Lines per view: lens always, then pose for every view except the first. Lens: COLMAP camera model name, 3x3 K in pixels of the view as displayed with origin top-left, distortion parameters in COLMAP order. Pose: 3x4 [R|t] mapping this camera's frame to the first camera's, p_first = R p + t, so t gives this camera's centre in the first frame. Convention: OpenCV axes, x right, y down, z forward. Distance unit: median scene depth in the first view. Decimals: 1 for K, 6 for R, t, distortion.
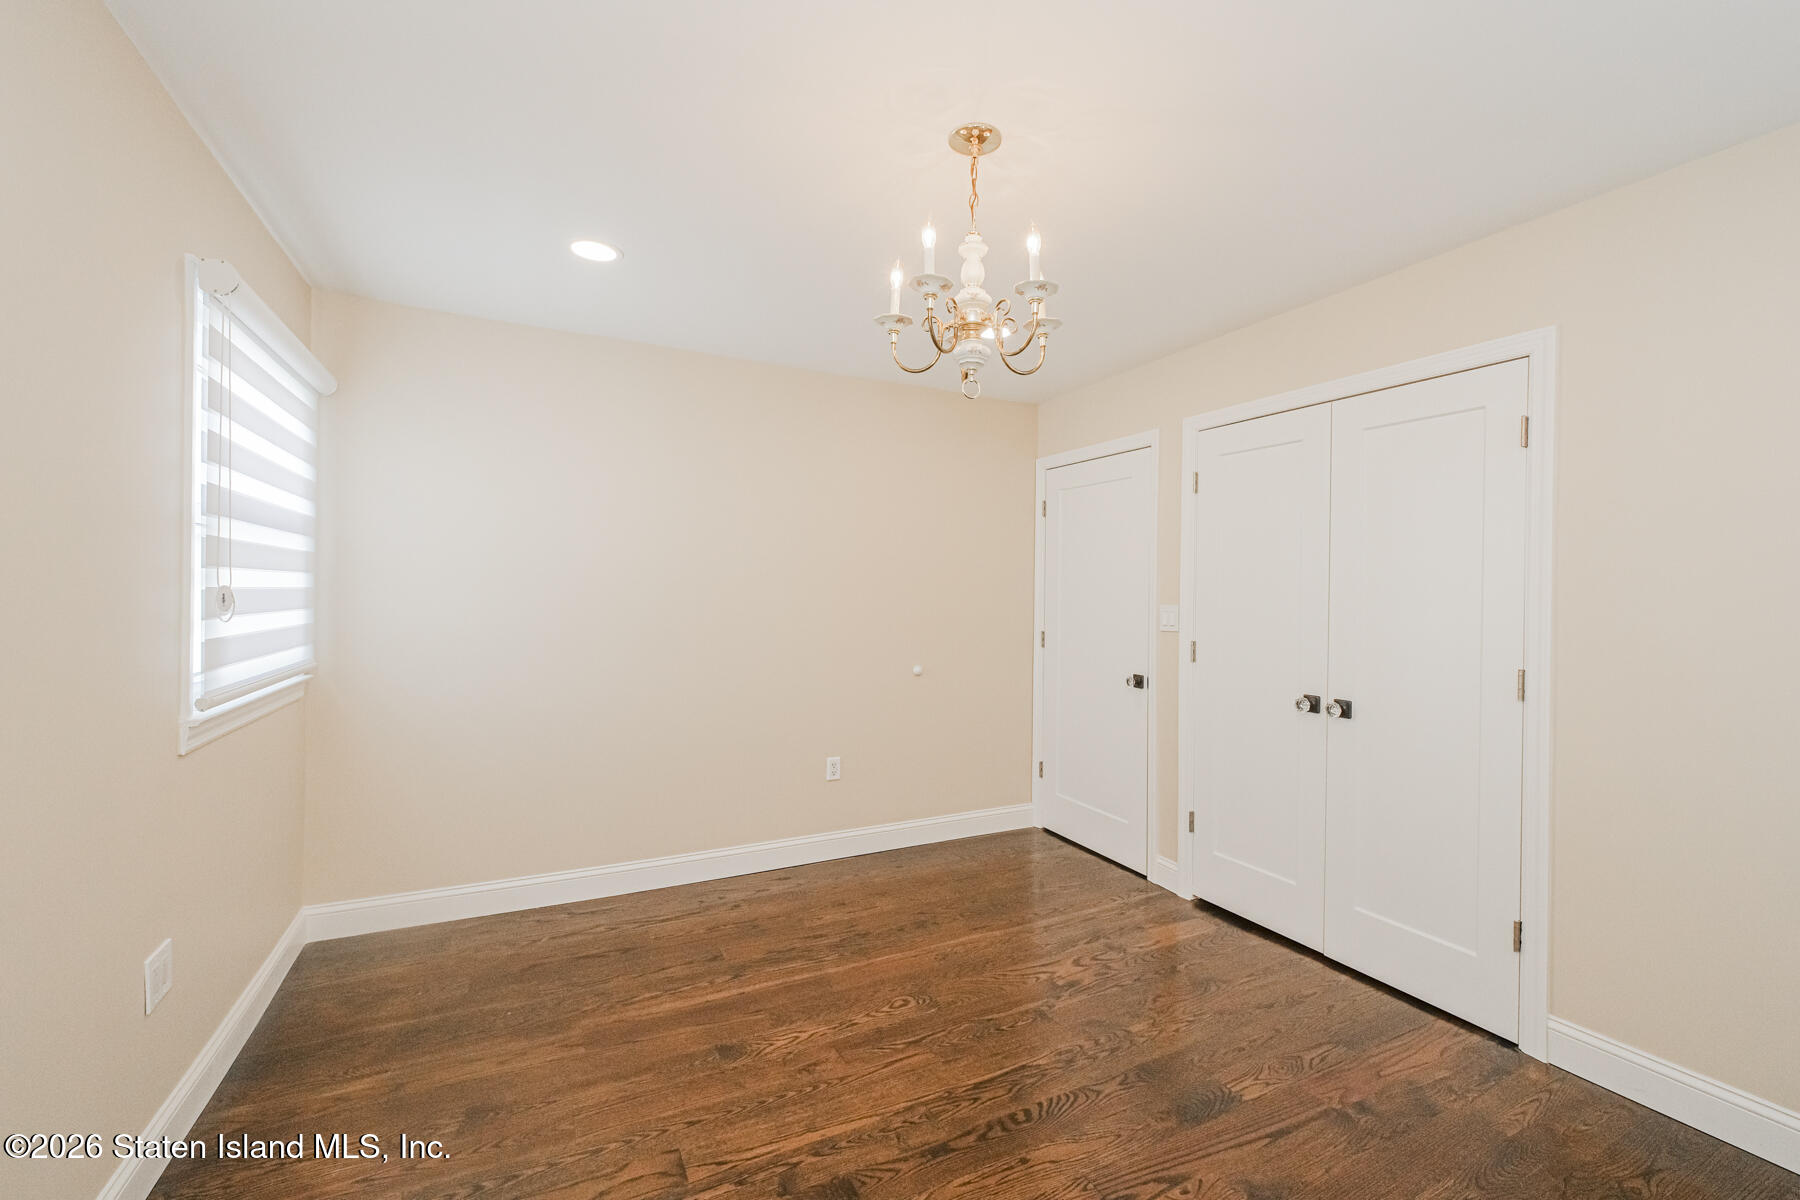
lens RADIAL K [[751.2, 0, 906.7], [0, 751.2, 597.7], [0, 0, 1]] dist [-0.001524, -0.000540]
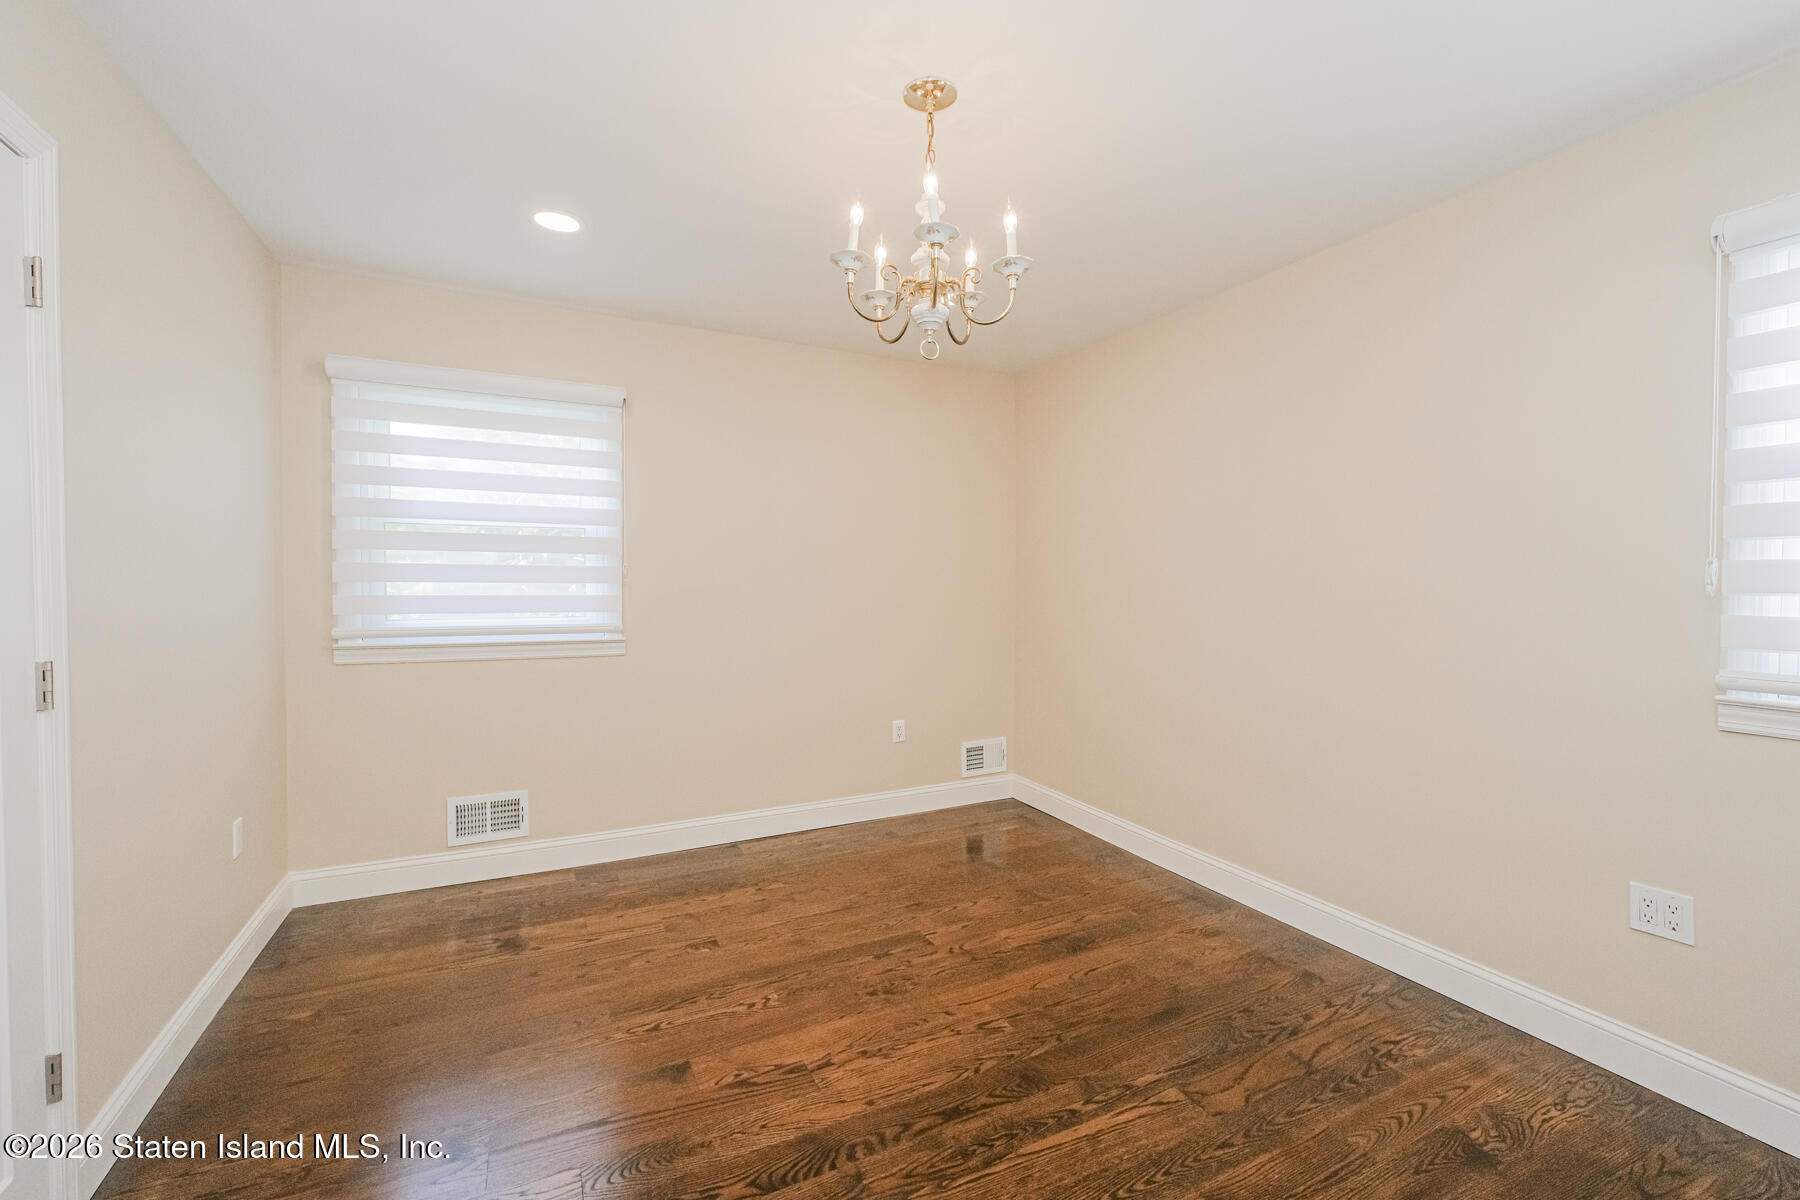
lens RADIAL K [[751.2, 0, 906.7], [0, 751.2, 597.7], [0, 0, 1]] dist [-0.001524, -0.000540]
pose [[-0.999921, -0.011821, -0.004280, 0.114311], [-0.011953, 0.999406, 0.032312, 0.016485], [0.003896, 0.032361, -0.999469, 1.944990]]
